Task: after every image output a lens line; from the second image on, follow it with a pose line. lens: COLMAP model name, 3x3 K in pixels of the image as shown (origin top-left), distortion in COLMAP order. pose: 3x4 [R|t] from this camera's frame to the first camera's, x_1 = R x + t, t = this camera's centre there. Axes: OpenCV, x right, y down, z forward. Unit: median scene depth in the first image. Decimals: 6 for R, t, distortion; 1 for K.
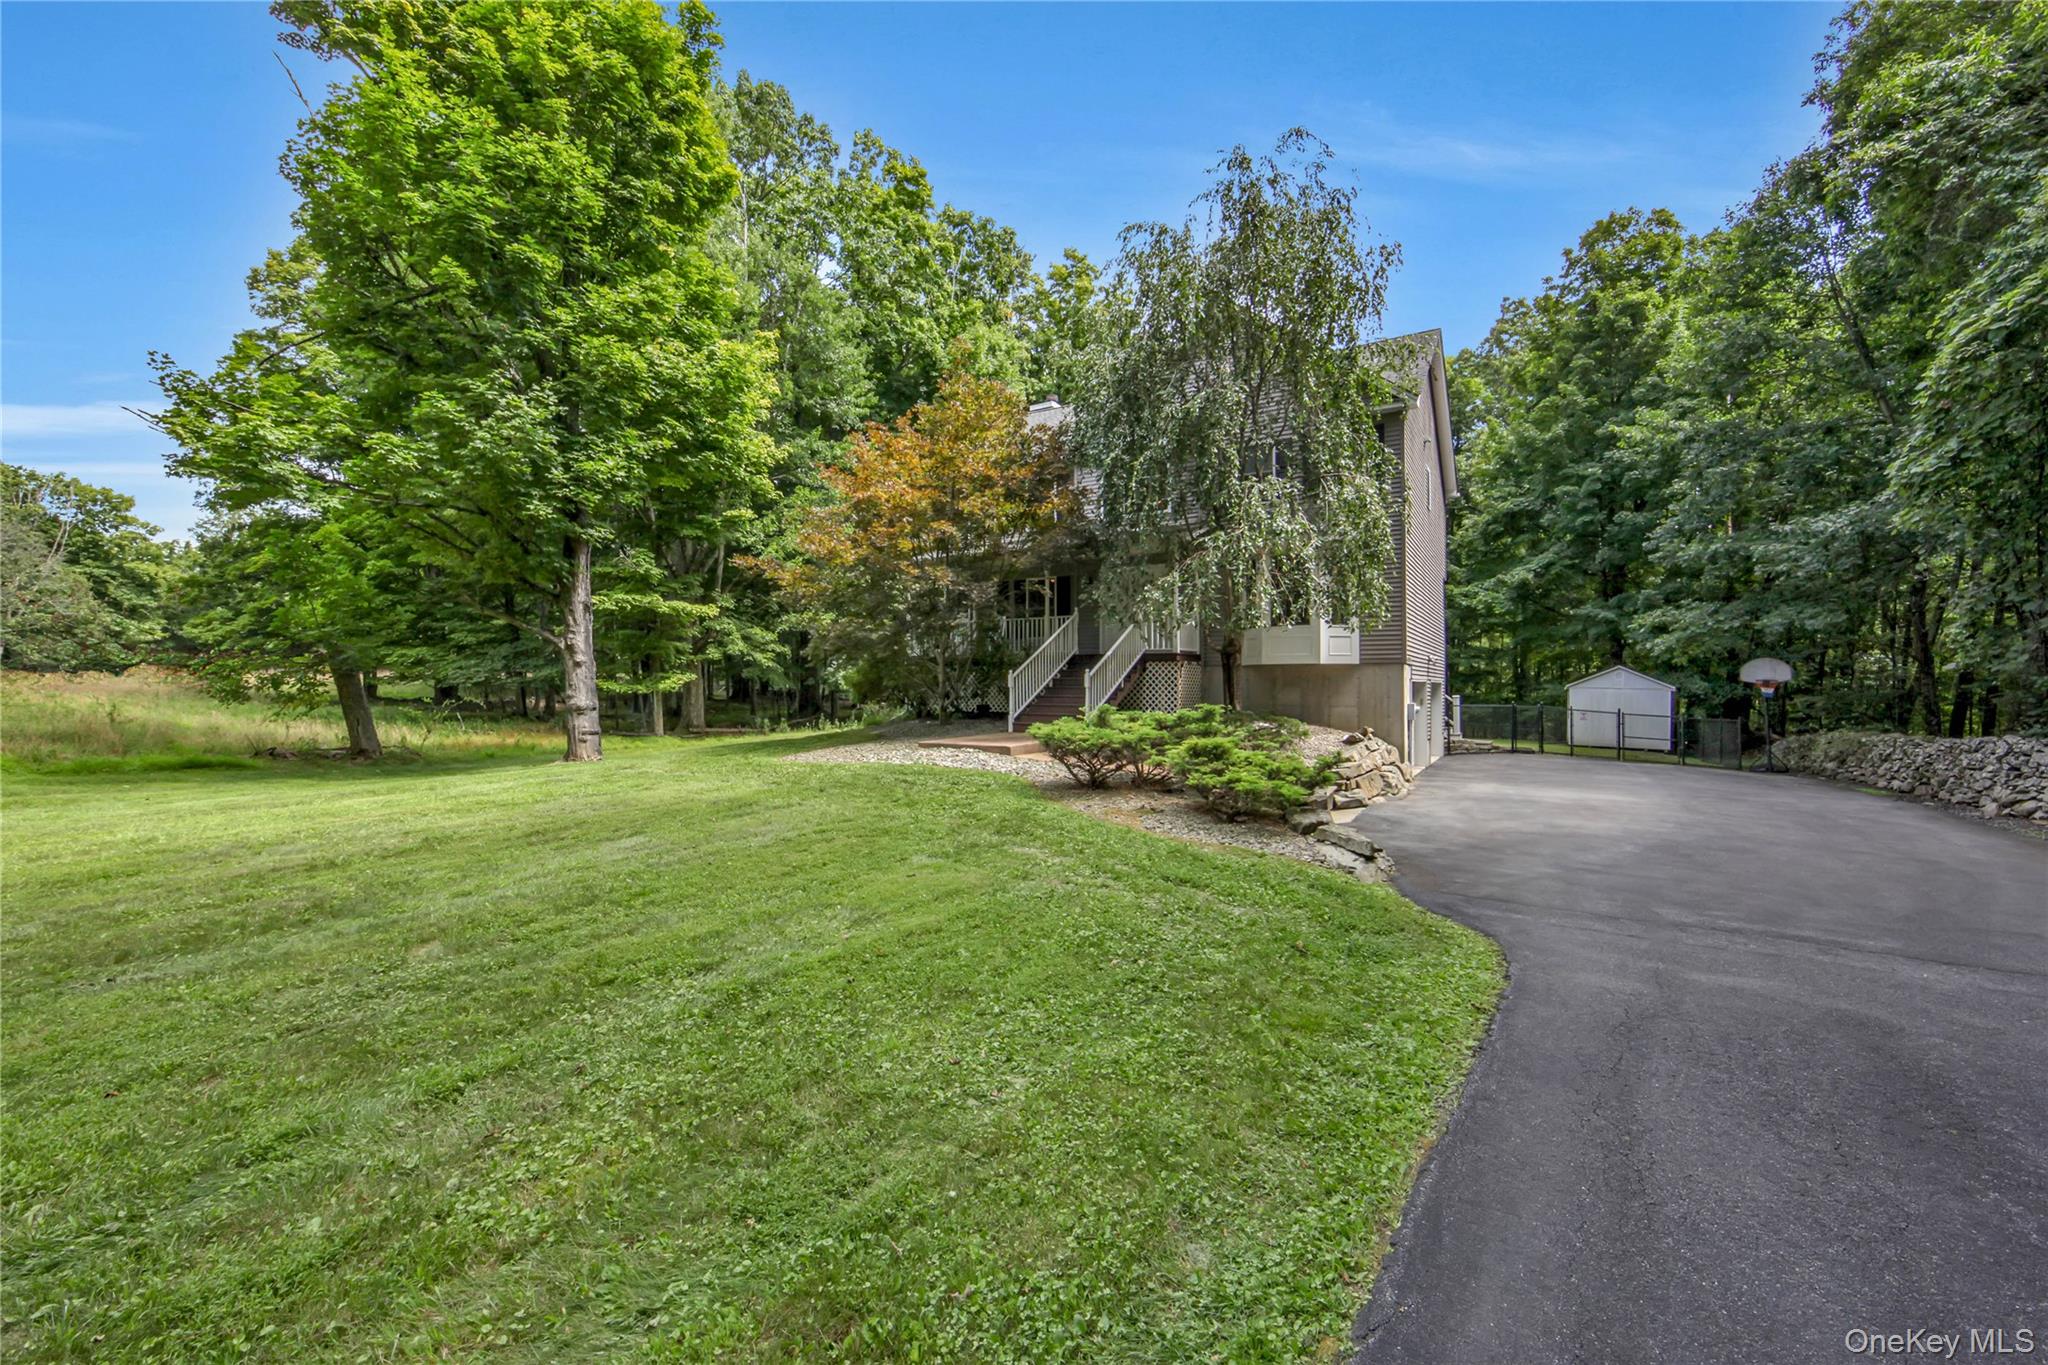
lens RADIAL K [[809.8, 0, 1024.0], [0, 809.8, 682.5], [0, 0, 1]] dist [-0.002053, -0.000228]
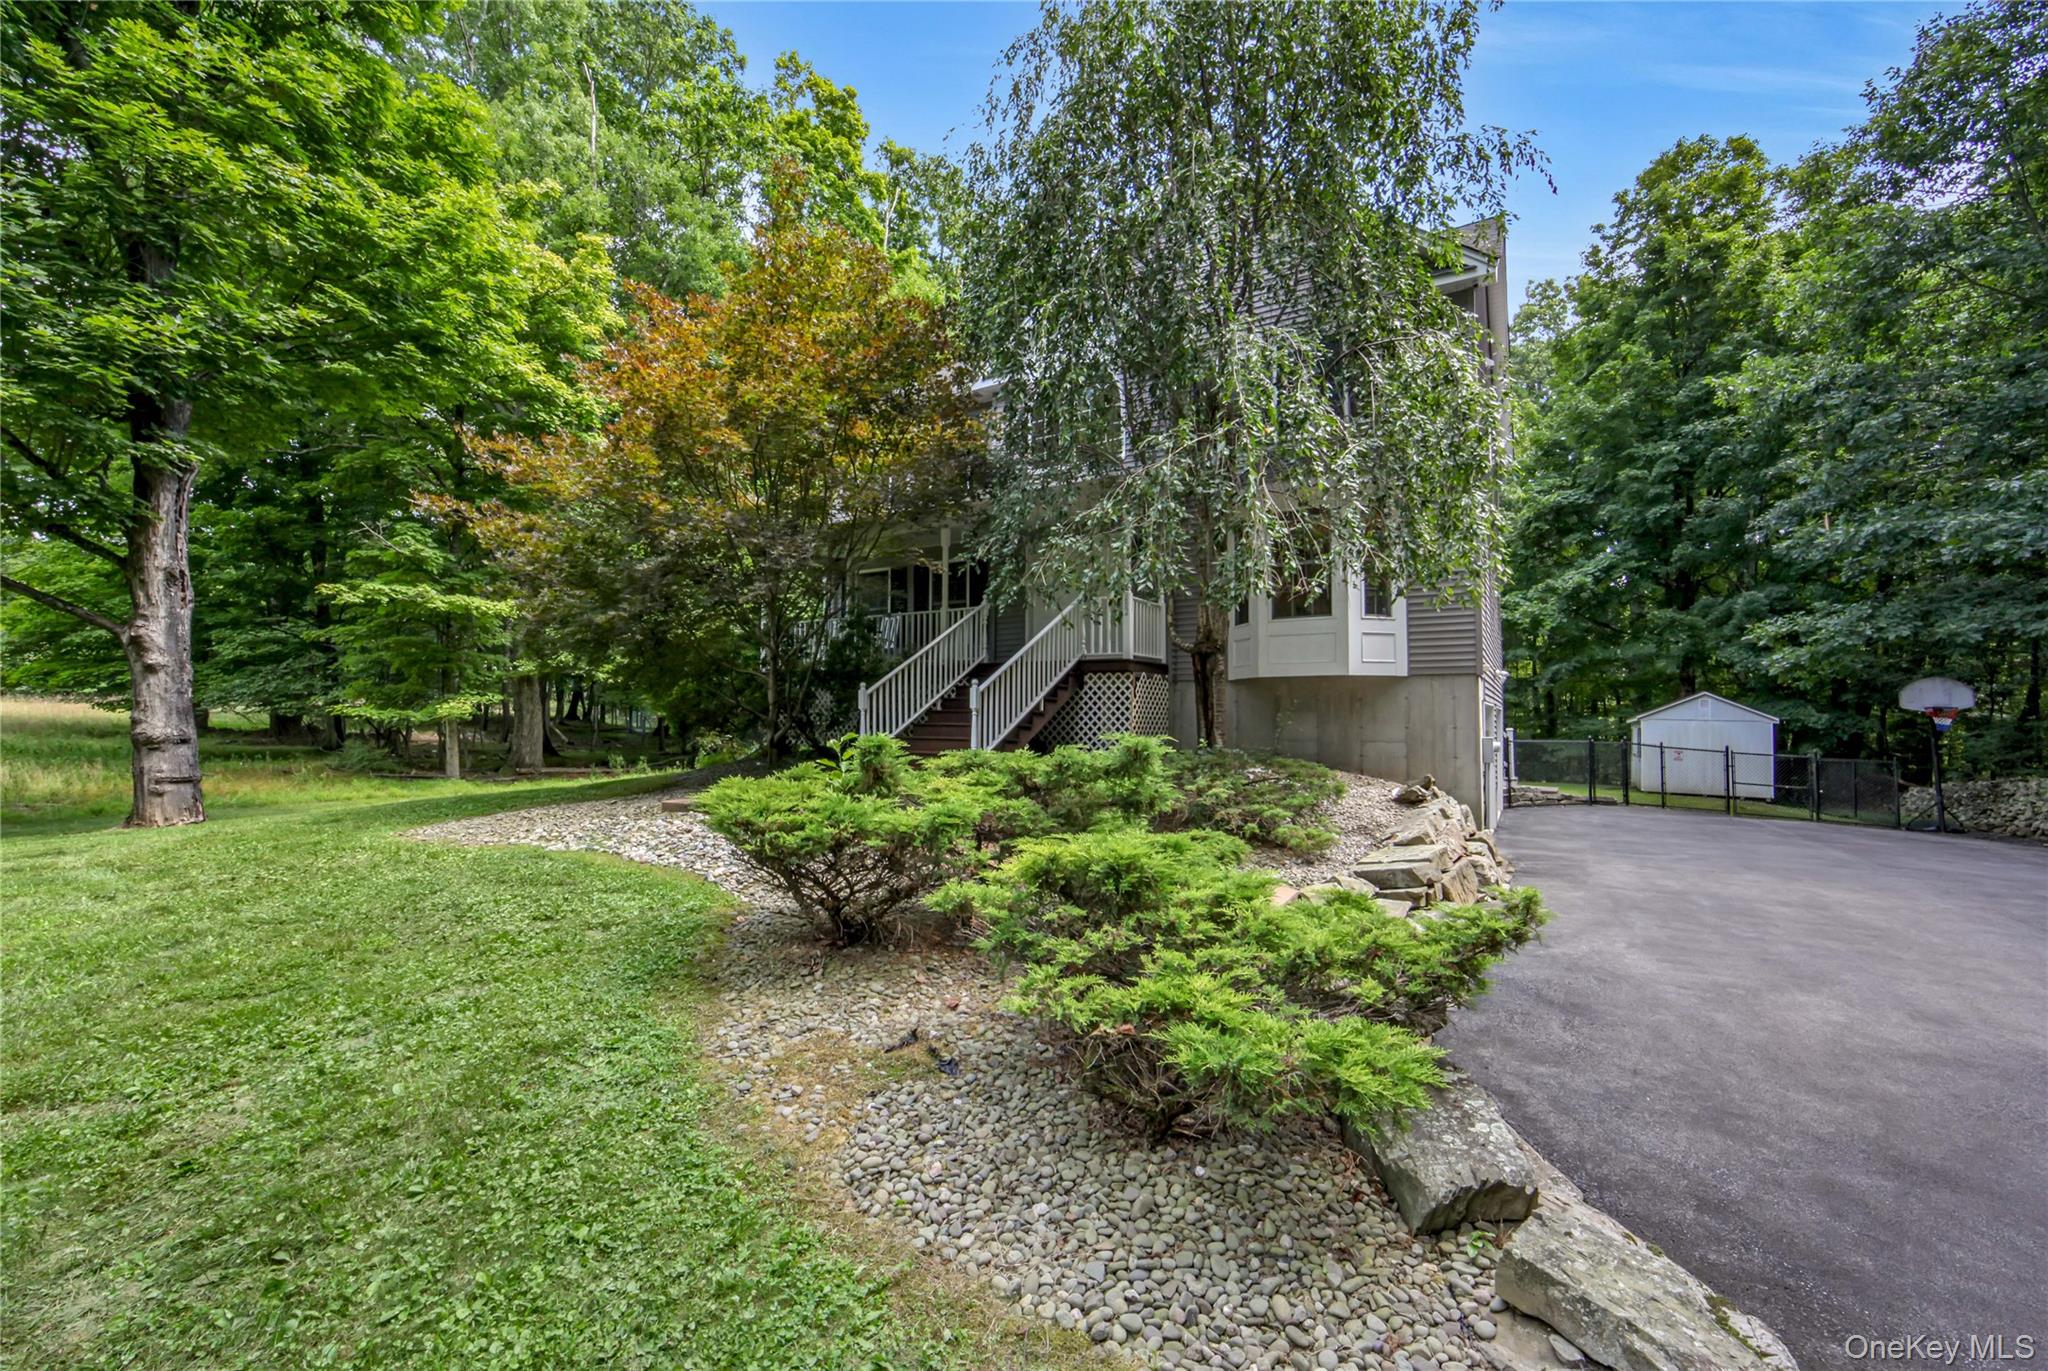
lens RADIAL K [[823.0, 0, 1027.3], [0, 823.0, 694.9], [0, 0, 1]] dist [-0.003506, -0.000493]
pose [[0.999910, 0.003800, 0.012840, 0.072783], [-0.003462, 0.999648, -0.026287, 0.007654], [-0.012935, 0.026241, 0.999572, 0.250587]]
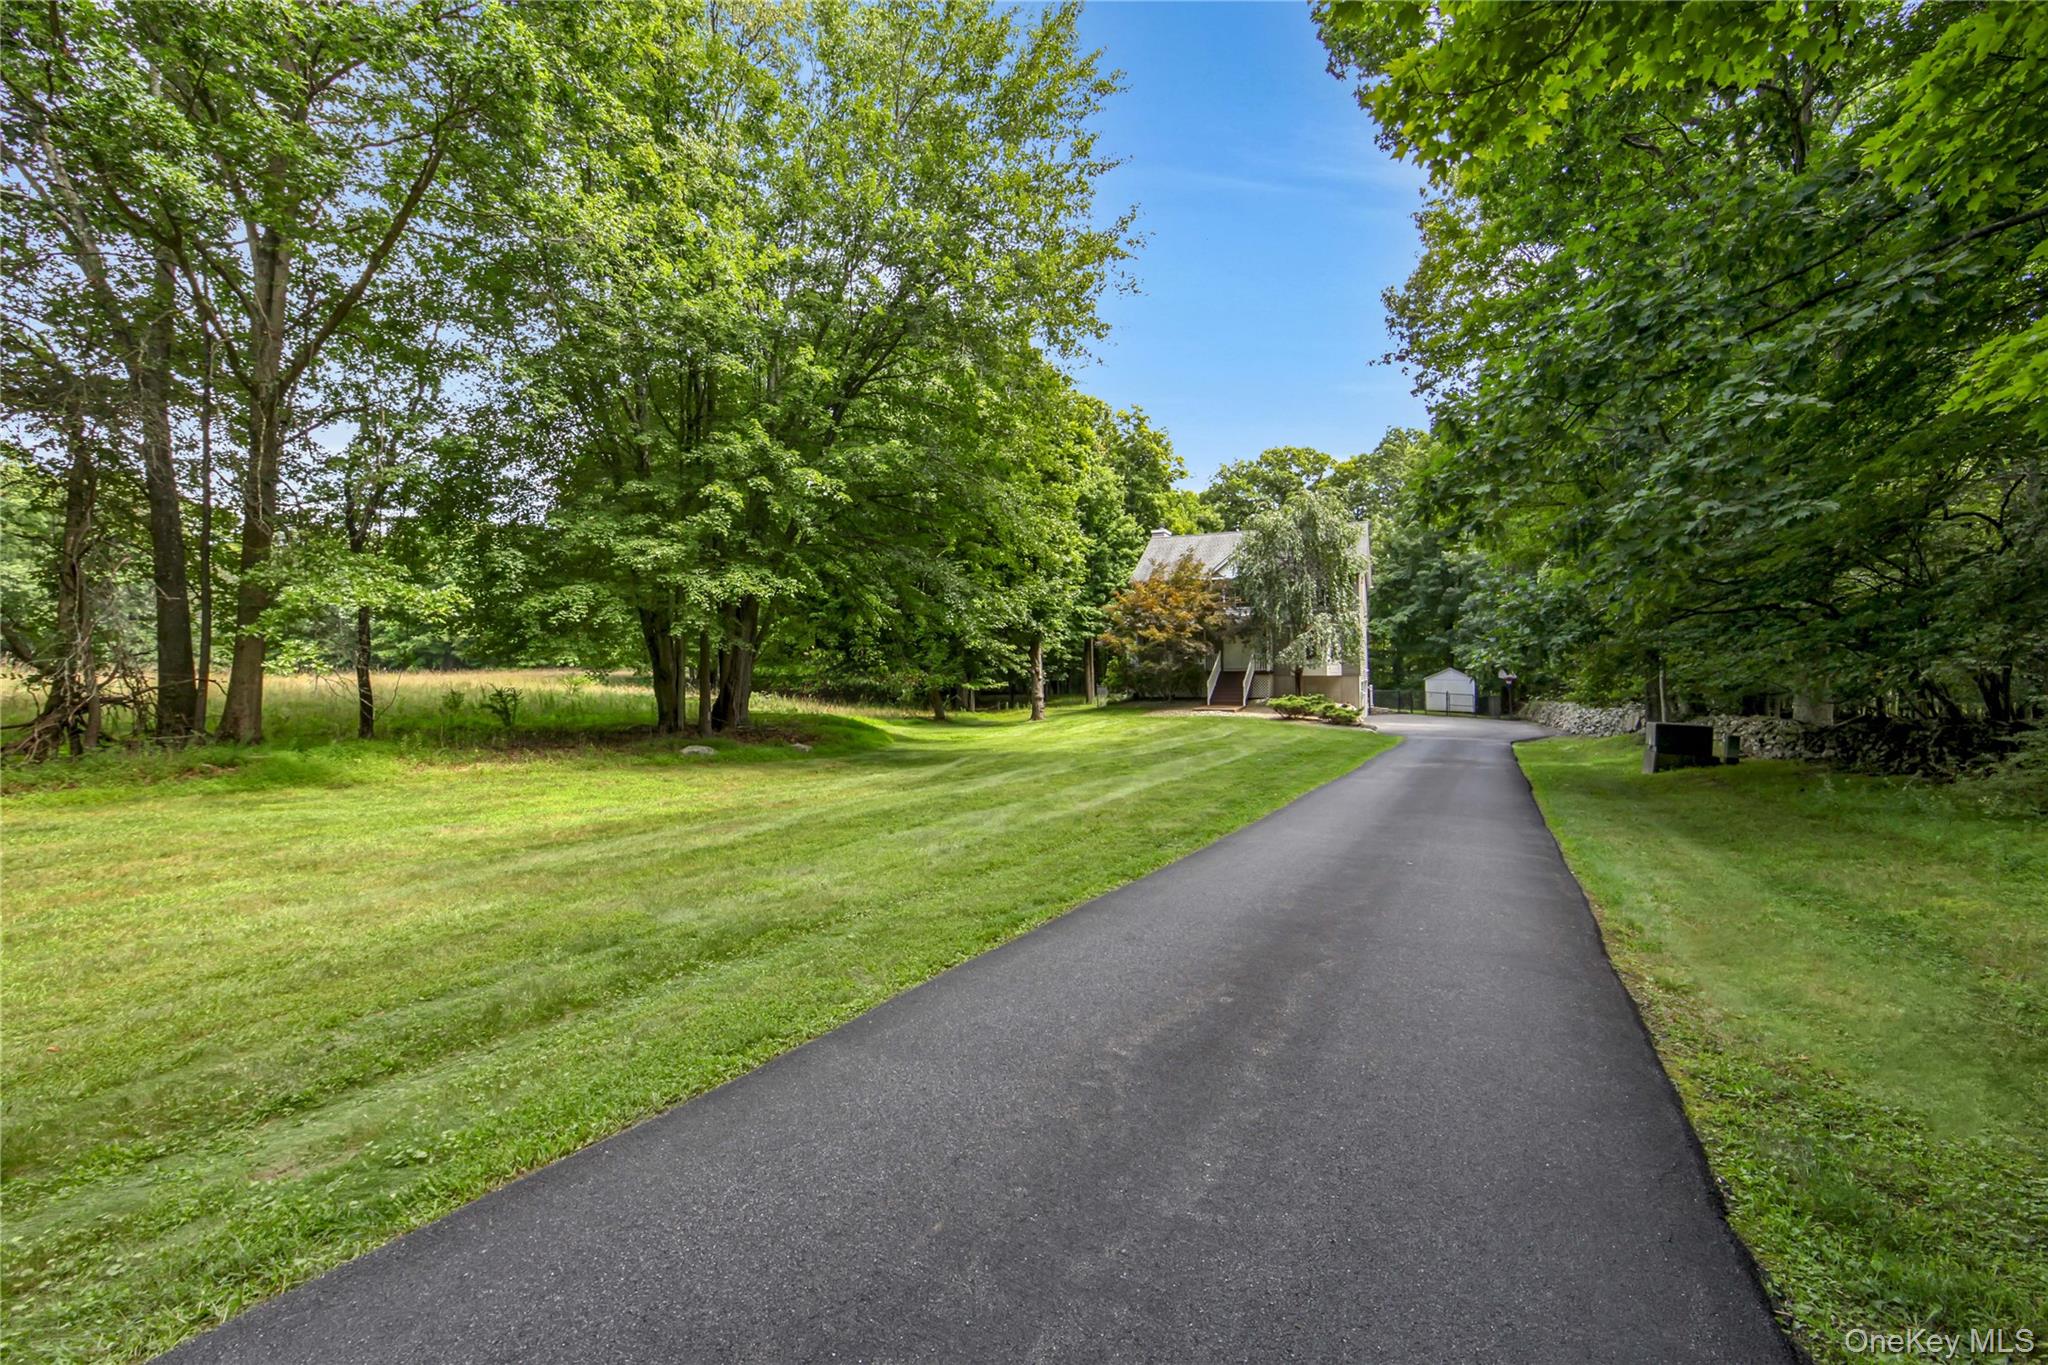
lens RADIAL K [[821.5, 0, 1027.3], [0, 821.5, 661.6], [0, 0, 1]] dist [-0.000862, -0.000060]
pose [[0.991306, -0.005784, 0.131449, -0.613635], [0.006189, 0.999977, -0.002677, -0.046245], [-0.131431, 0.003468, 0.991319, -0.959045]]
